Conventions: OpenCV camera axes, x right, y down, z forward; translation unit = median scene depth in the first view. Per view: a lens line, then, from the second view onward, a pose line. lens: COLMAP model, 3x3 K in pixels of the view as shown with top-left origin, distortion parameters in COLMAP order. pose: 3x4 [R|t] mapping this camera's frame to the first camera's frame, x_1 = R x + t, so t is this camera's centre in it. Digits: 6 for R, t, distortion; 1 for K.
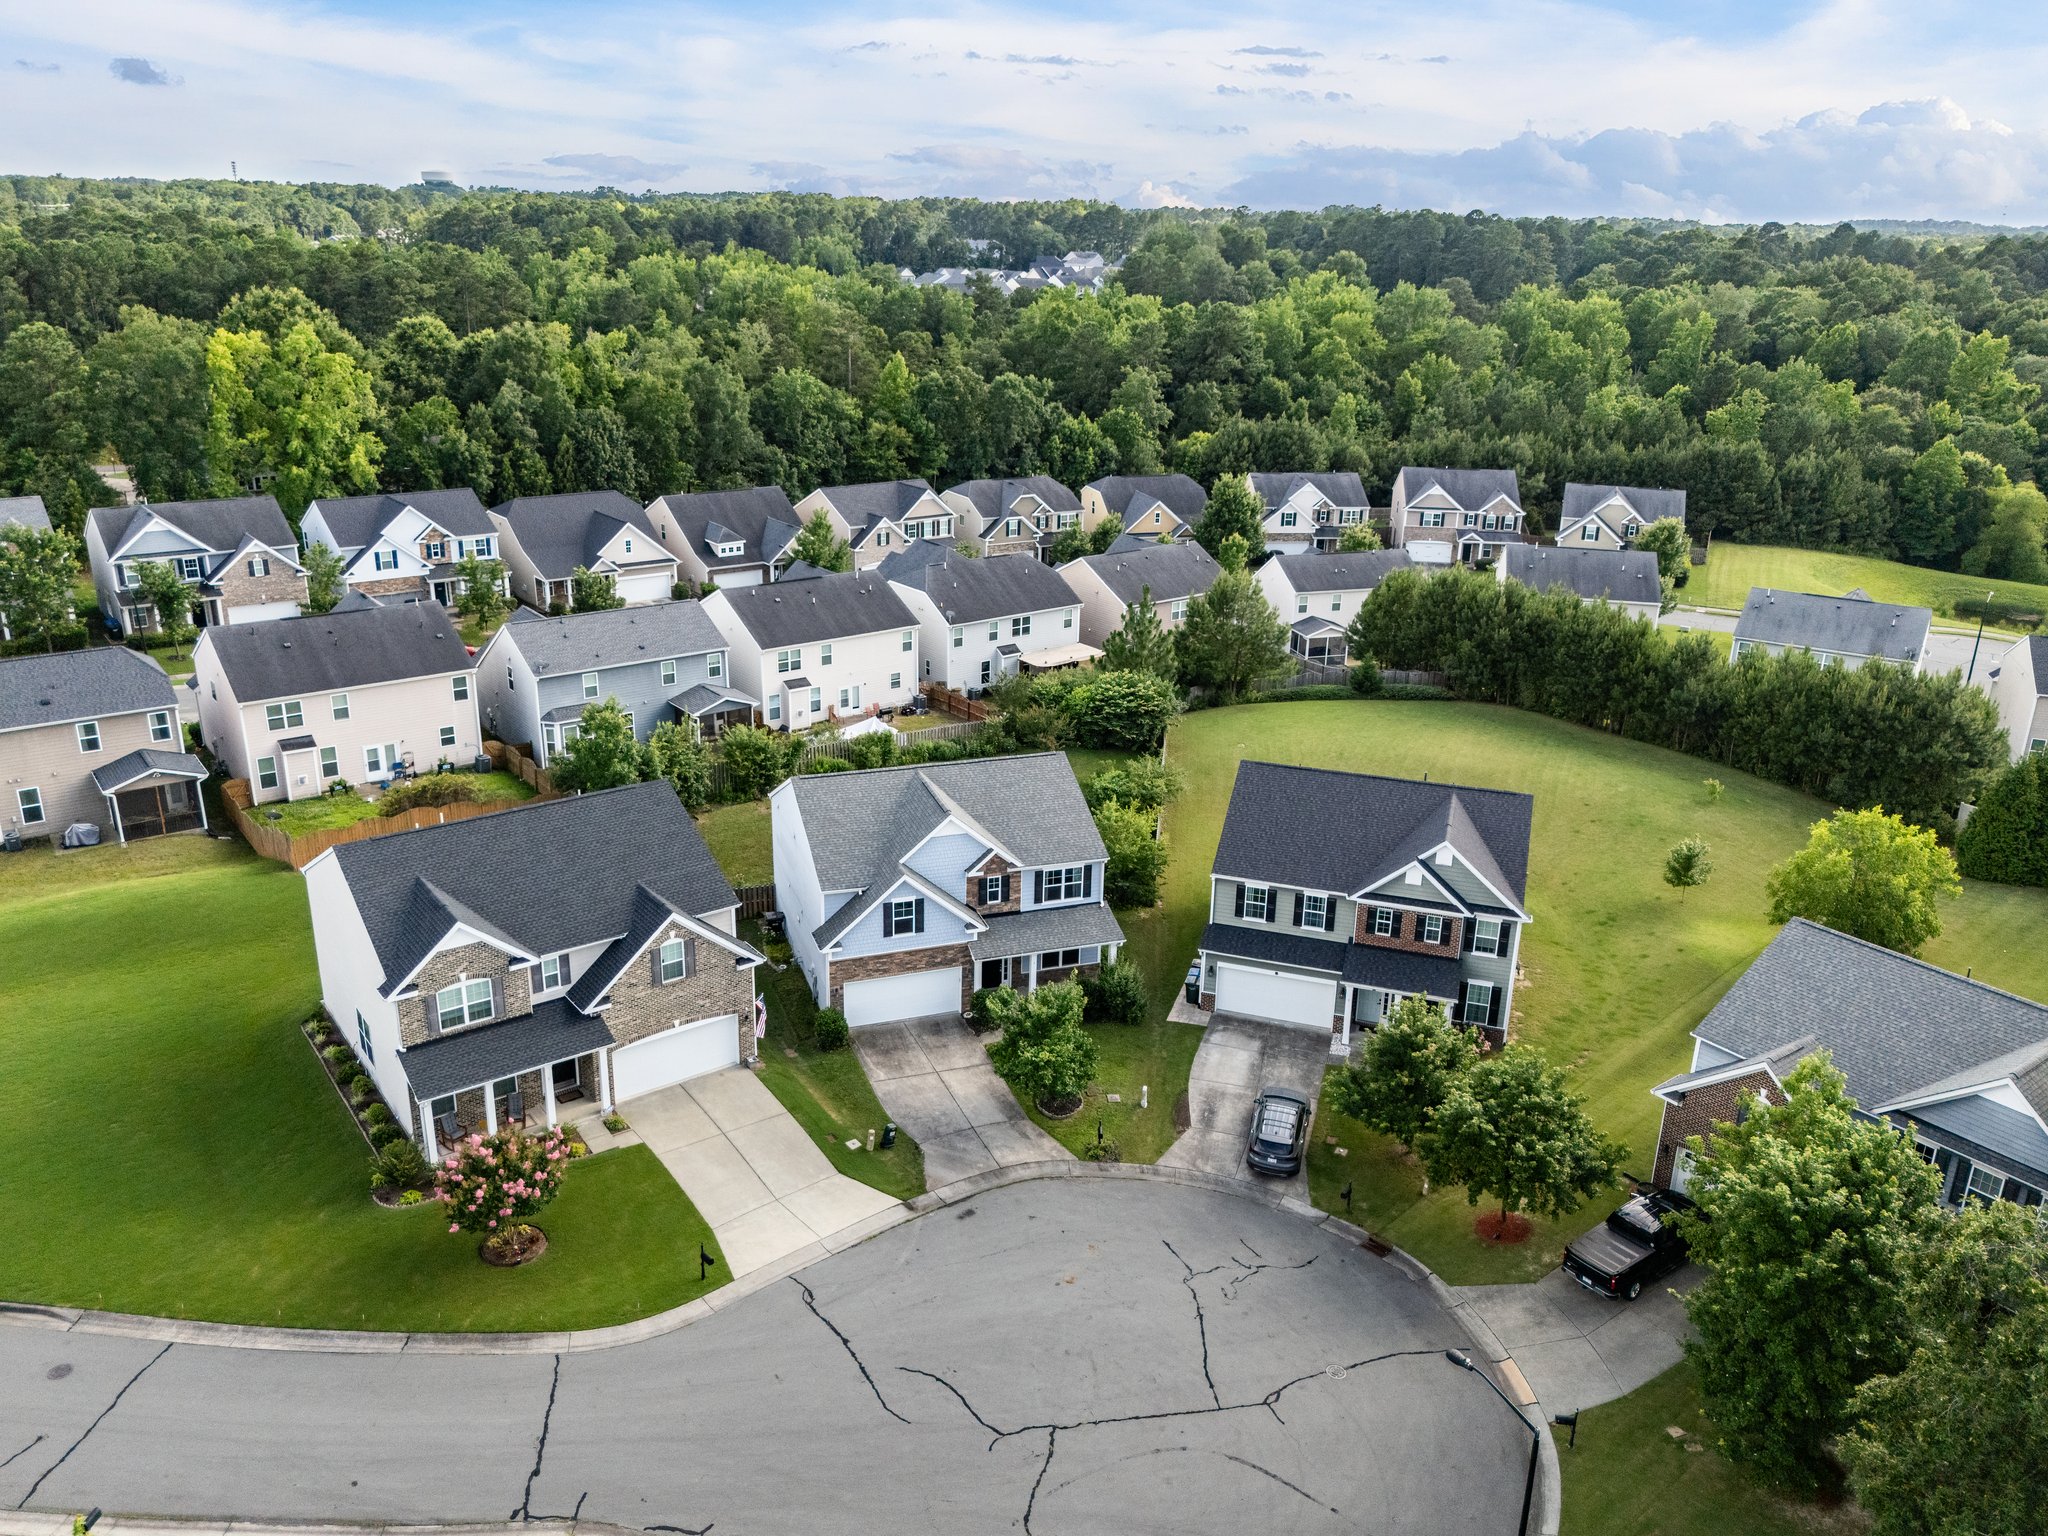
lens RADIAL K [[1505.5, 0, 1024.0], [0, 1505.5, 768.0], [0, 0, 1]] dist [0.079209, -0.083467]
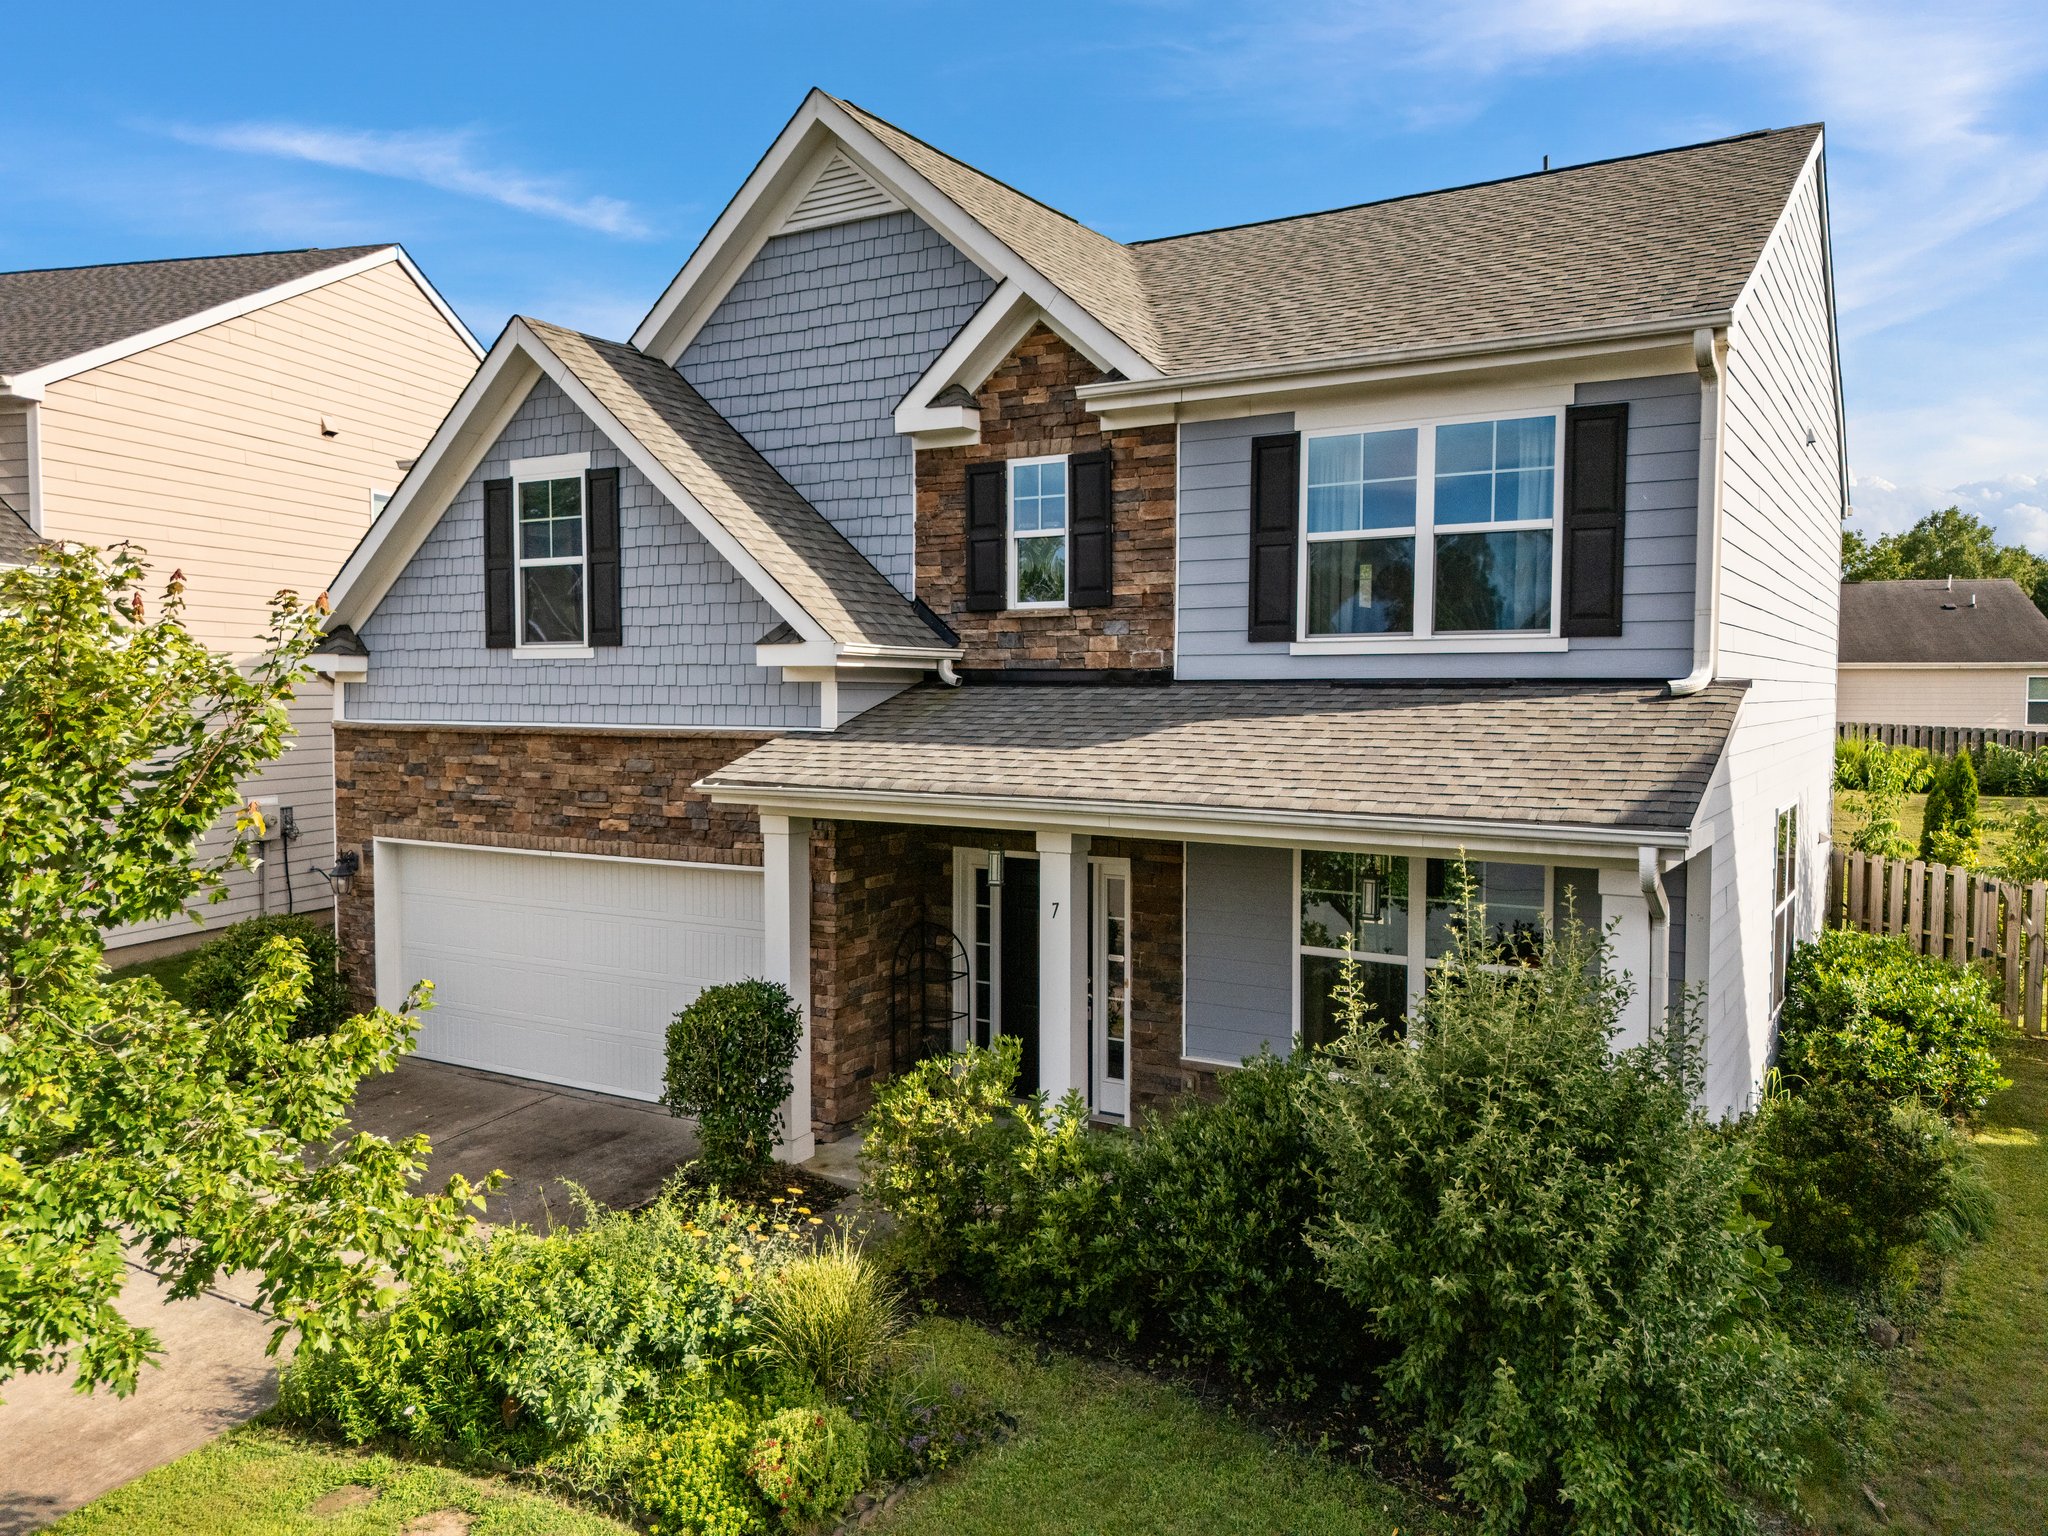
lens RADIAL K [[1496.3, 0, 1042.9], [0, 1496.3, 768.6], [0, 0, 1]] dist [0.073273, -0.084501]
pose [[0.640380, 0.020511, -0.767784, 0.106443], [-0.249436, 0.951012, -0.182639, 0.120545], [0.726426, 0.308471, 0.614126, 0.746352]]
